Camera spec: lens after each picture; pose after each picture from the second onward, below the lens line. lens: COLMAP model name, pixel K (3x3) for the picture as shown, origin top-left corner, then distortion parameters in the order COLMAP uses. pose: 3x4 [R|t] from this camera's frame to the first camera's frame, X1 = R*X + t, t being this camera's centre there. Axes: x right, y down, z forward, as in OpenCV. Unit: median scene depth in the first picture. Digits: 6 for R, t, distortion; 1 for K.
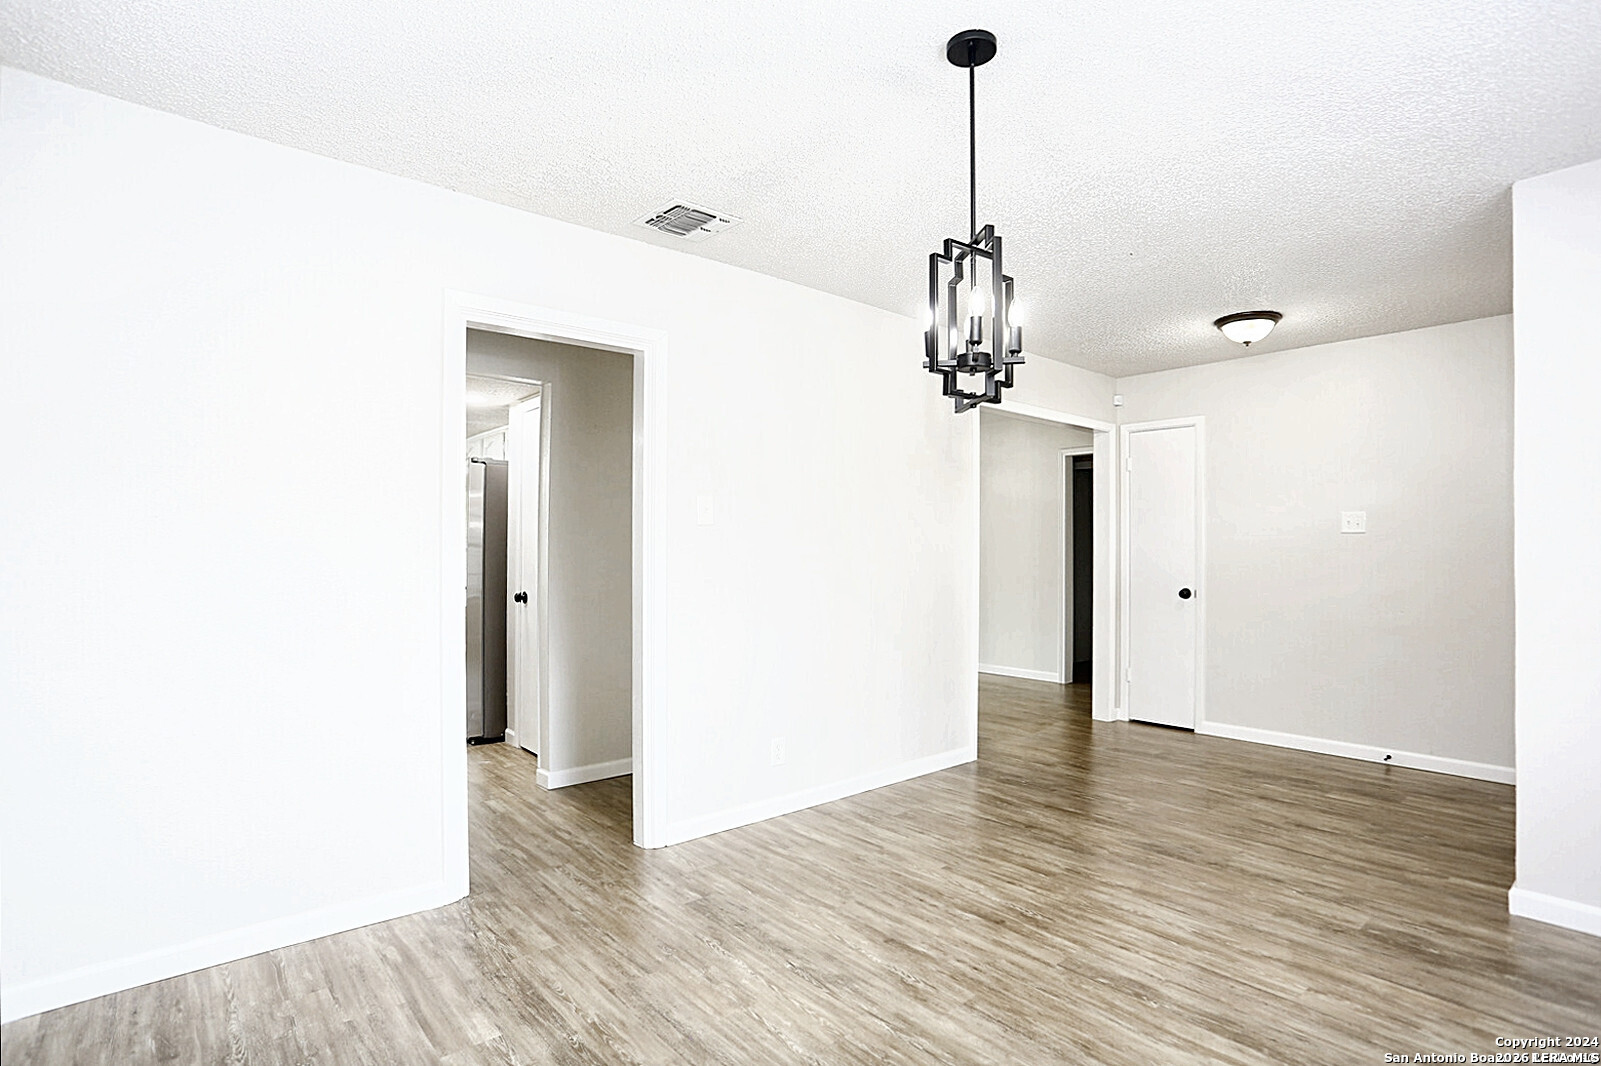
lens RADIAL K [[814.5, 0, 794.9], [0, 814.5, 534.5], [0, 0, 1]] dist [-0.056920, 0.021319]
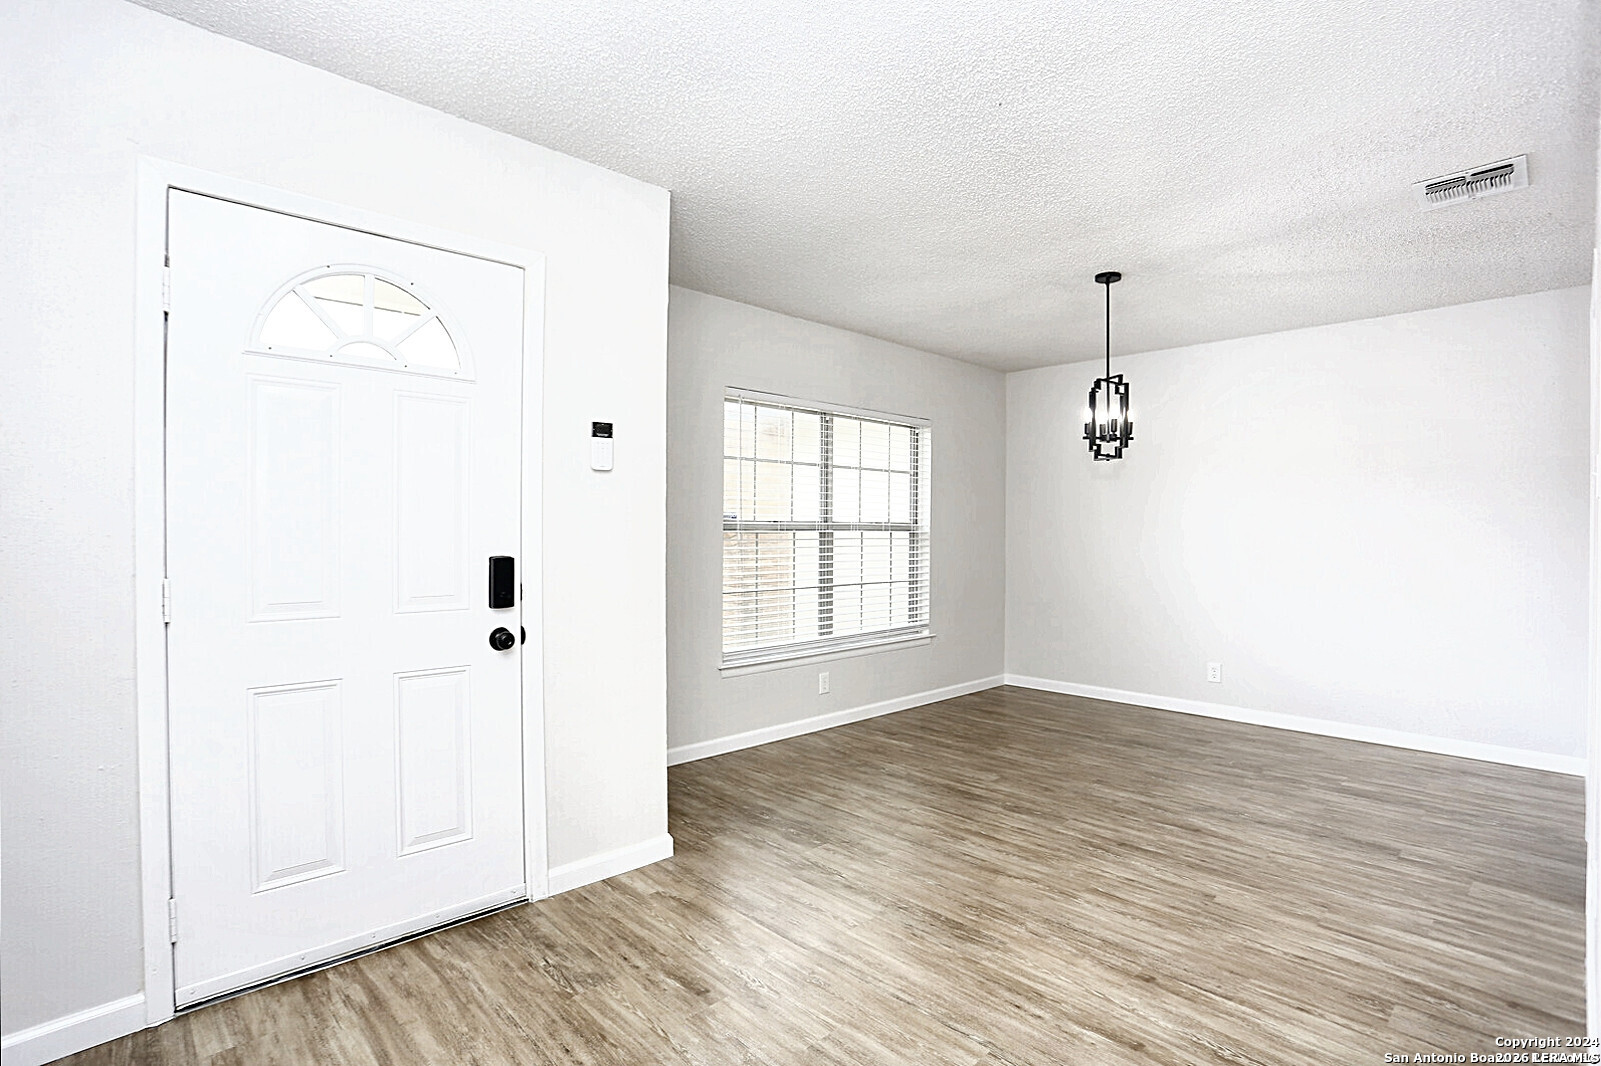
lens RADIAL K [[814.5, 0, 794.9], [0, 814.5, 534.5], [0, 0, 1]] dist [-0.056920, 0.021319]
pose [[-0.998185, -0.005134, -0.060006, 0.796866], [-0.004062, 0.999830, -0.017974, 0.046772], [0.060088, -0.017698, -0.998036, 2.122433]]
